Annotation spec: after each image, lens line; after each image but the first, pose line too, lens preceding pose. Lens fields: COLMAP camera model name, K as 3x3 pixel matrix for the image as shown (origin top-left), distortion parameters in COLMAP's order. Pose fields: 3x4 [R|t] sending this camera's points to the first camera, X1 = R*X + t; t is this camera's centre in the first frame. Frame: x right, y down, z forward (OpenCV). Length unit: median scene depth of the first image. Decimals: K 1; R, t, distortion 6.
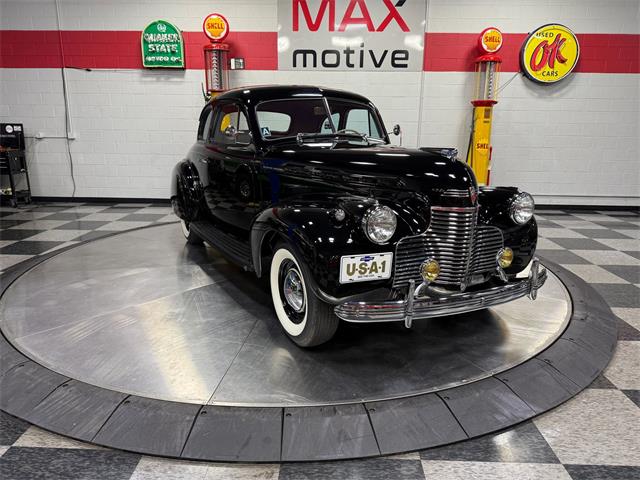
lens RADIAL K [[441.2, 0, 319.7], [0, 441.2, 242.8], [0, 0, 1]] dist [0.009780, -0.025302]
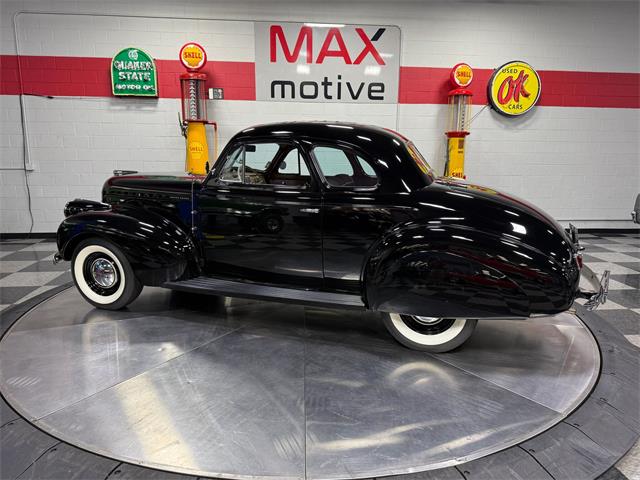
lens RADIAL K [[441.2, 0, 317.2], [0, 441.2, 241.2], [0, 0, 1]] dist [0.009780, -0.025302]
pose [[0.991928, -0.026470, 0.124009, -0.090983], [0.032754, 0.998266, -0.048915, -0.024156], [-0.122499, 0.052582, 0.991075, 0.022016]]
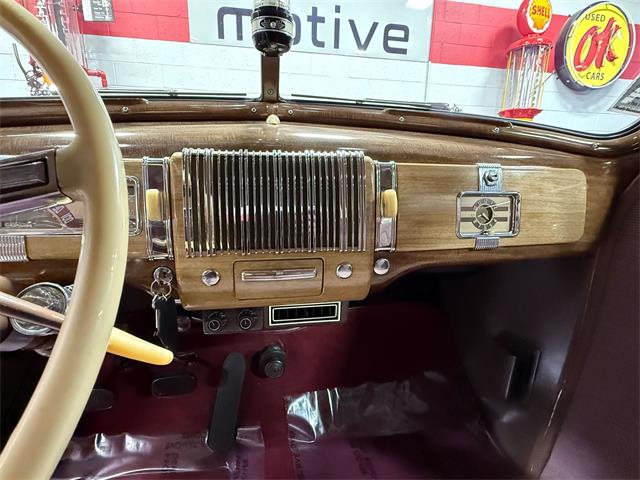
lens RADIAL K [[311.3, 0, 313.2], [0, 311.3, 241.1], [0, 0, 1]] dist [-0.013140, 0.003065]
pose [[0.977371, -0.045811, 0.206513, -0.036477], [0.046585, 0.998914, 0.001118, -0.139162], [-0.206340, 0.008528, 0.978443, 0.607790]]
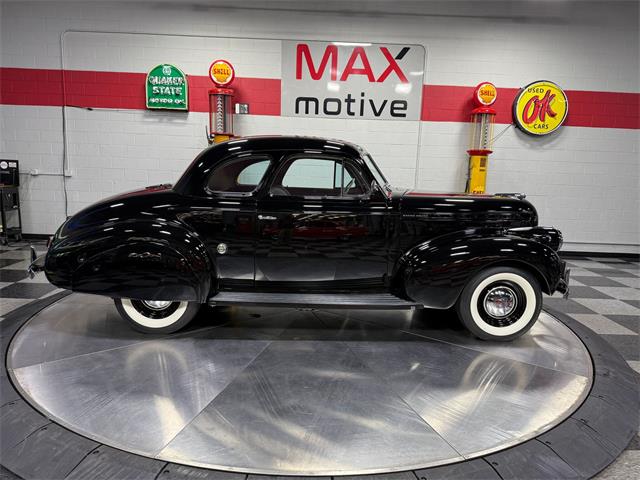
lens RADIAL K [[441.2, 0, 319.9], [0, 441.2, 243.4], [0, 0, 1]] dist [0.009780, -0.025302]
pose [[0.998701, 0.016307, 0.048278, -0.049091], [-0.012486, 0.996842, -0.078418, -0.017099], [-0.049404, 0.077713, 0.995751, 0.001683]]
